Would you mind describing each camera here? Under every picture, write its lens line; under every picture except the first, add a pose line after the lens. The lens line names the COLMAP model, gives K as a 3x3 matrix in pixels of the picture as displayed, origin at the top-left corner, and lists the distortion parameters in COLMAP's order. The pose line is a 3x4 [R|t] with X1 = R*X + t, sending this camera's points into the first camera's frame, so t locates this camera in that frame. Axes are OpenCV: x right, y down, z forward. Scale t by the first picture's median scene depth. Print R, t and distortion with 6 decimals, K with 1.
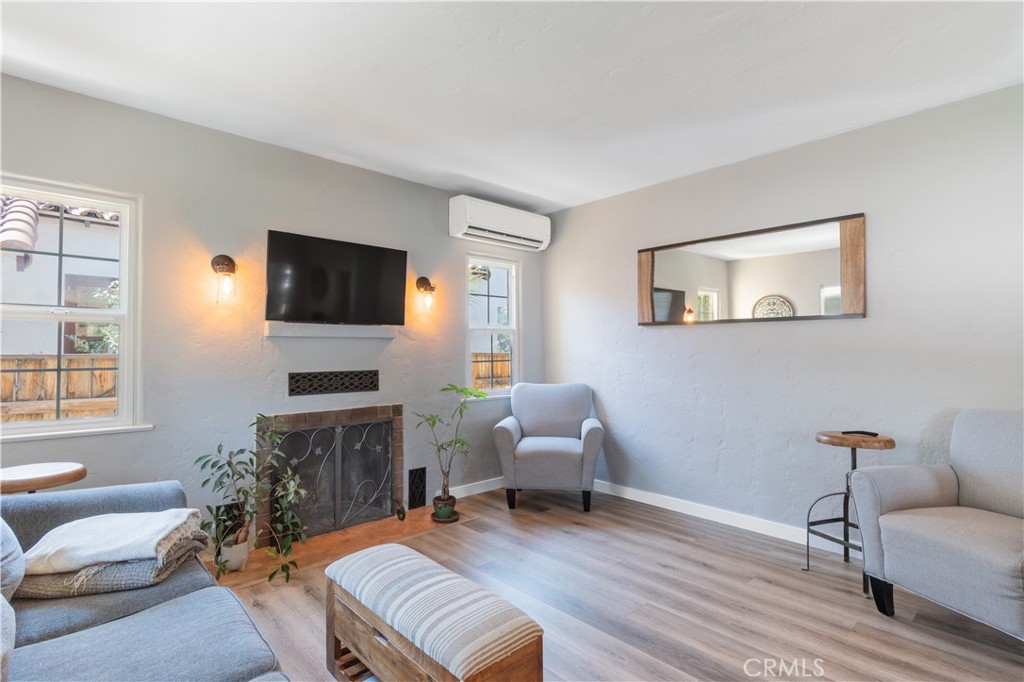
lens RADIAL K [[501.5, 0, 516.0], [0, 501.5, 353.6], [0, 0, 1]] dist [-0.002903, -0.000284]
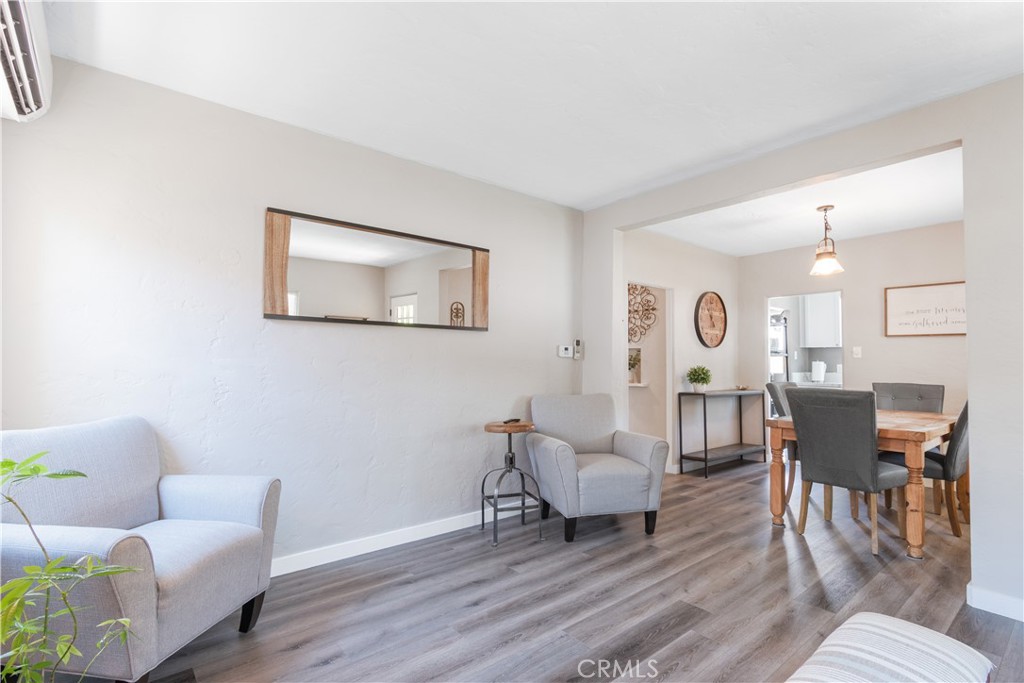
lens RADIAL K [[484.4, 0, 514.4], [0, 484.4, 353.6], [0, 0, 1]] dist [0.001188, 0.000085]
pose [[0.061320, 0.013922, 0.998021, -0.456595], [0.000667, 0.999902, -0.013989, 0.001887], [-0.998118, 0.001524, 0.061305, 0.740327]]
